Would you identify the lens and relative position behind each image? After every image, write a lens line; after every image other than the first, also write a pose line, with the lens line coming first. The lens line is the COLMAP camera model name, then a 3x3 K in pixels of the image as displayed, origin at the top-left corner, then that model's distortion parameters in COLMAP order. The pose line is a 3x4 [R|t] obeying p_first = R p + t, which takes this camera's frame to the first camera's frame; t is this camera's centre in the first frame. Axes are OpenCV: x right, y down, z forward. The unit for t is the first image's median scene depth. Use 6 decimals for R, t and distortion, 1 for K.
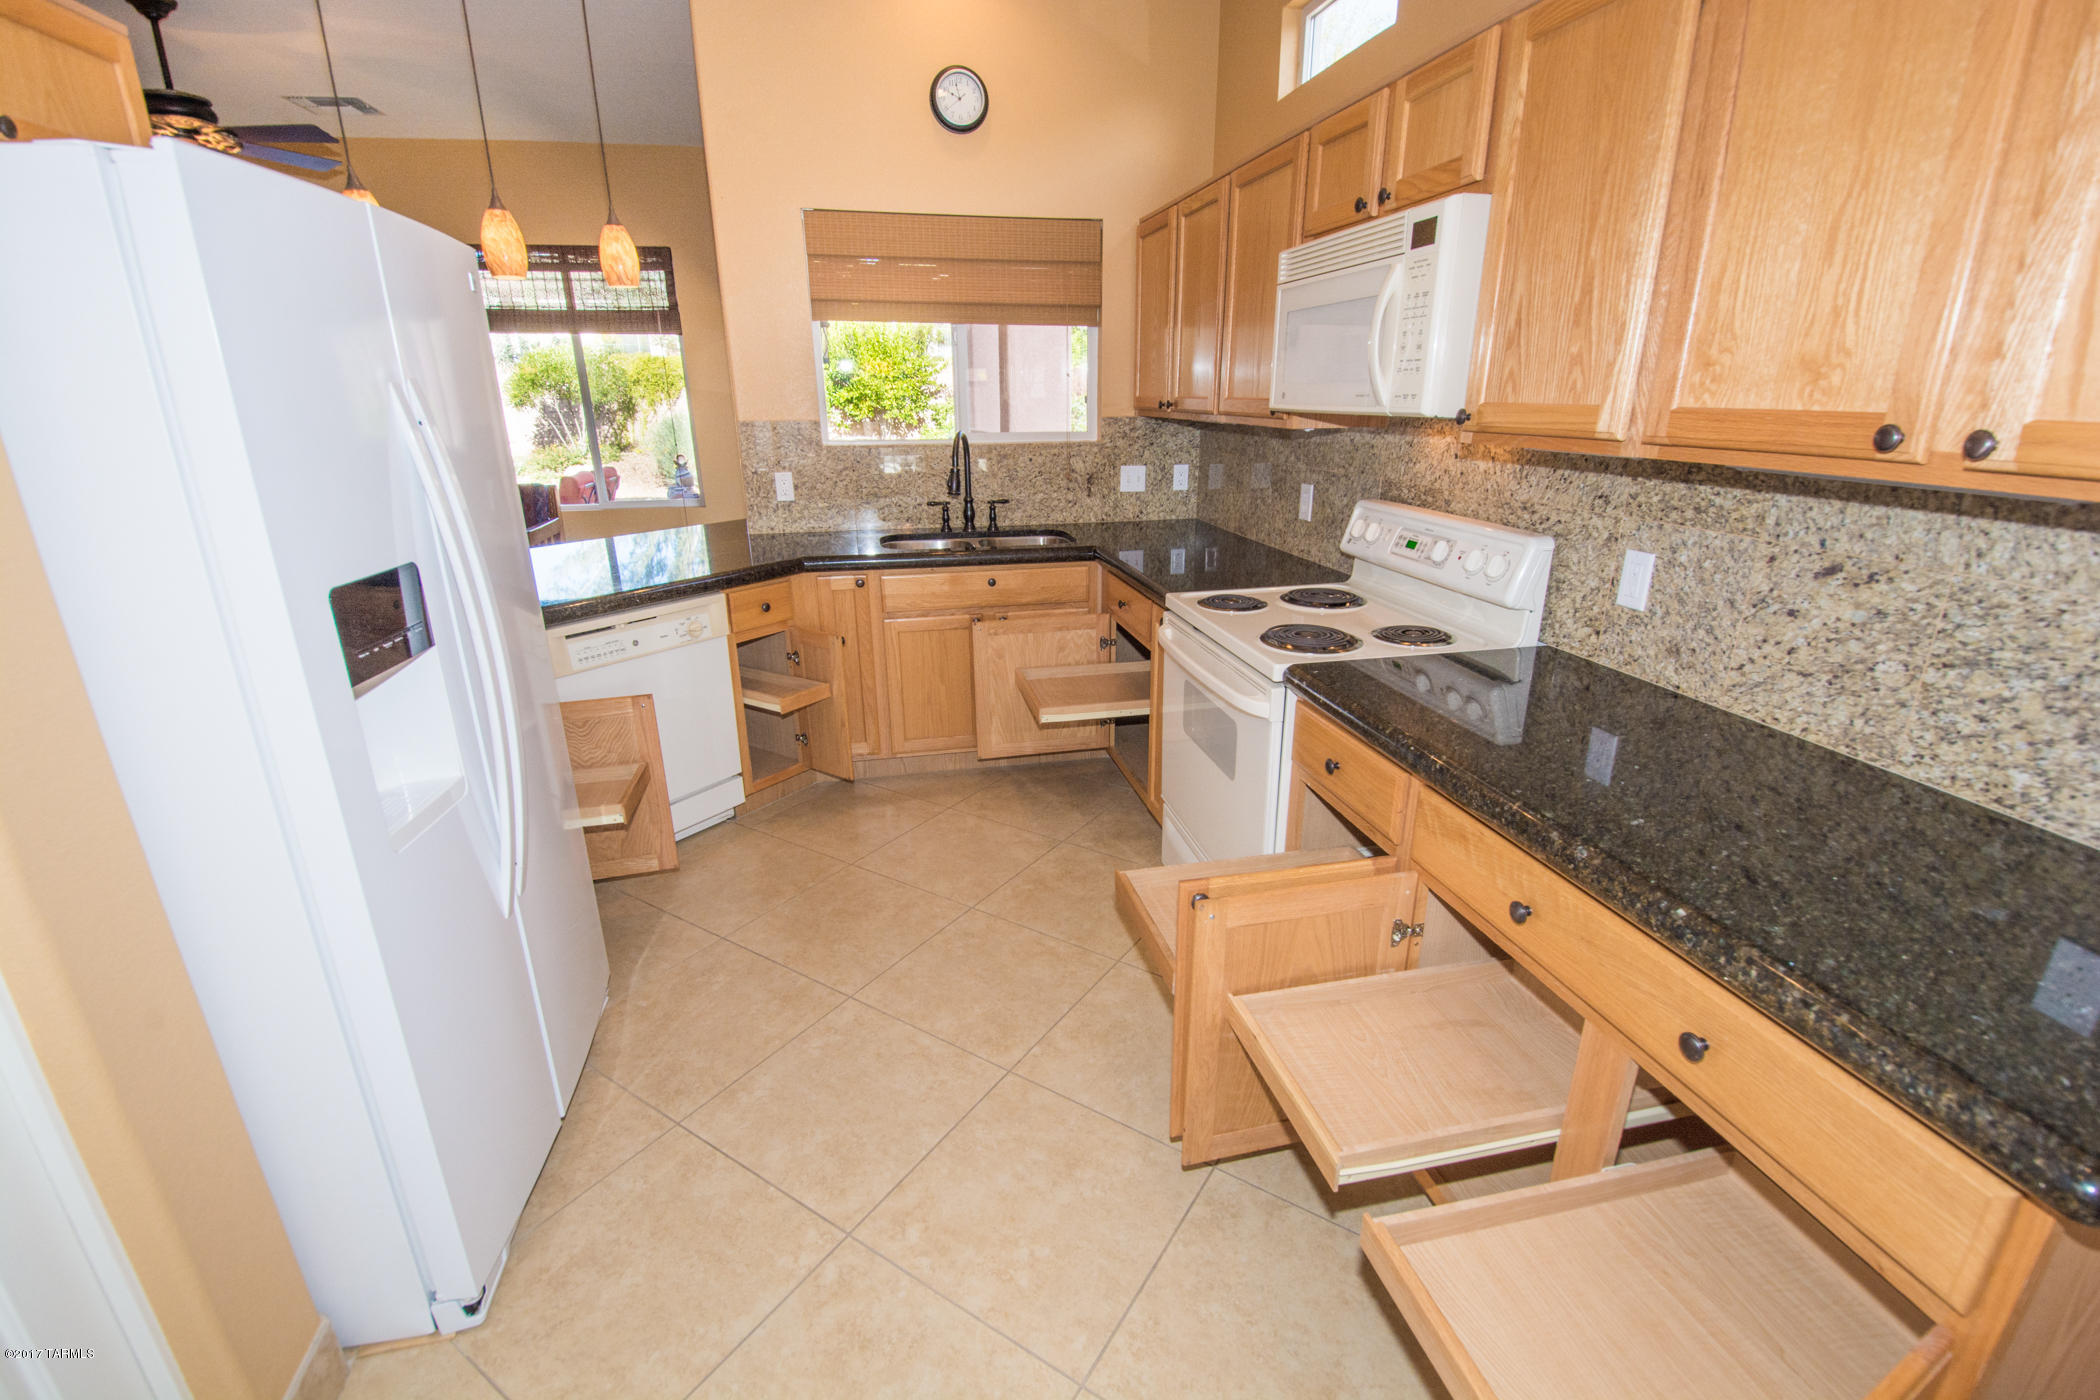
lens RADIAL K [[909.2, 0, 1055.1], [0, 909.2, 702.1], [0, 0, 1]] dist [0.018729, -0.021980]
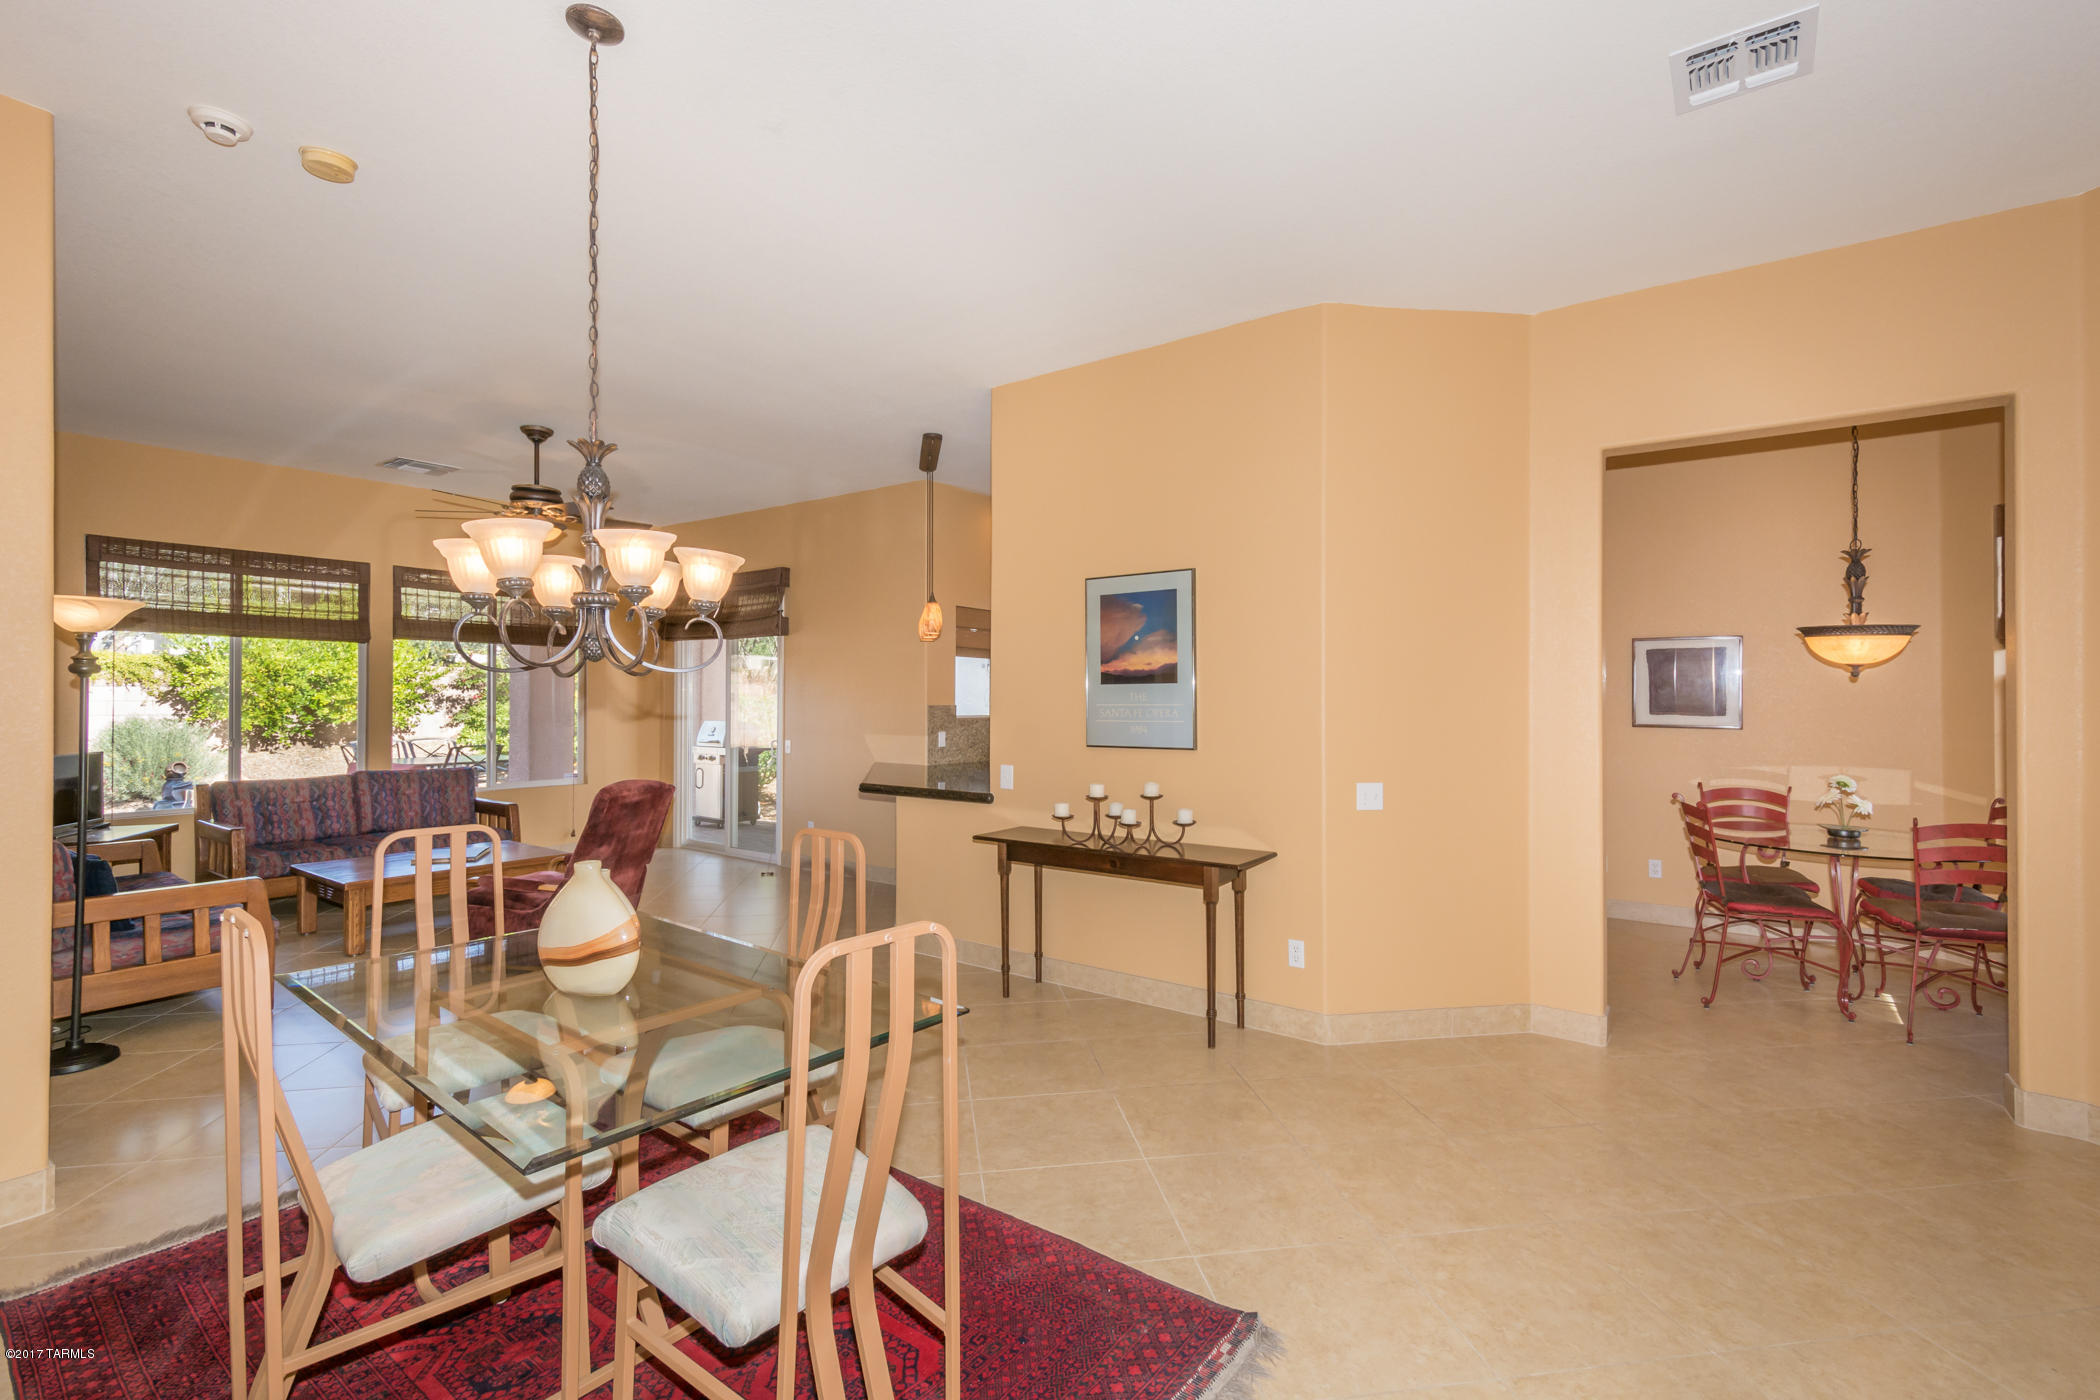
lens RADIAL K [[940.0, 0, 1042.8], [0, 940.0, 690.8], [0, 0, 1]] dist [0.017618, -0.000277]
pose [[0.757568, 0.013650, 0.652614, -2.720766], [0.205747, 0.943826, -0.258576, 0.397051], [-0.619483, 0.330162, 0.712203, -0.992588]]
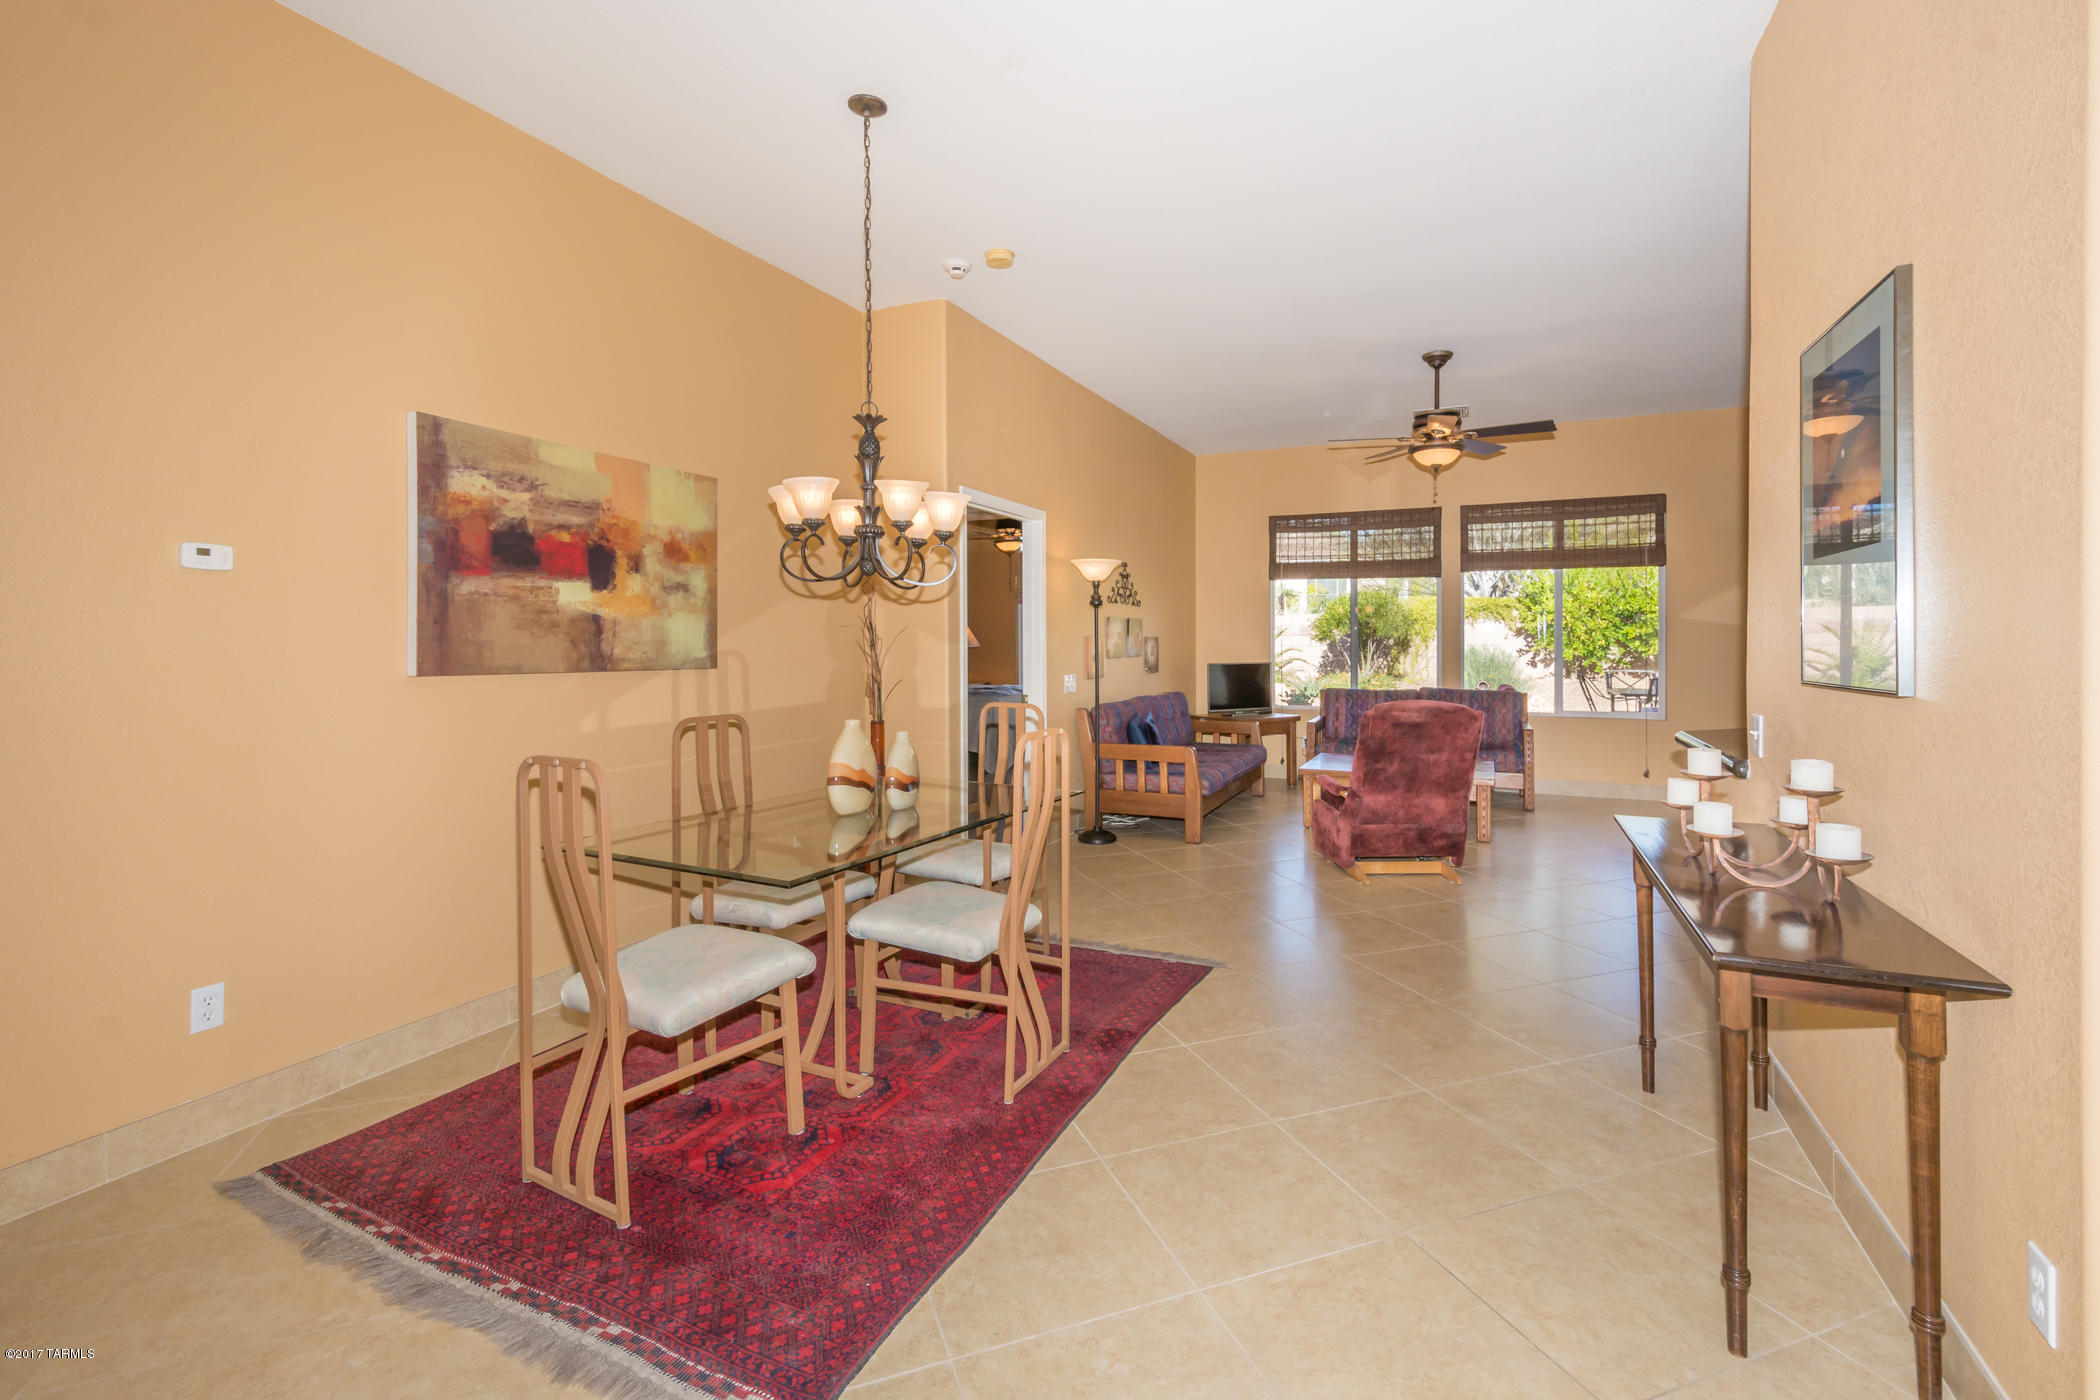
lens RADIAL K [[924.7, 0, 1062.9], [0, 924.7, 640.9], [0, 0, 1]] dist [0.015837, 0.000166]
pose [[0.801935, 0.006871, -0.597372, -1.126311], [-0.197733, 0.946627, -0.254556, 0.383772], [0.563739, 0.322257, 0.760492, -0.795327]]
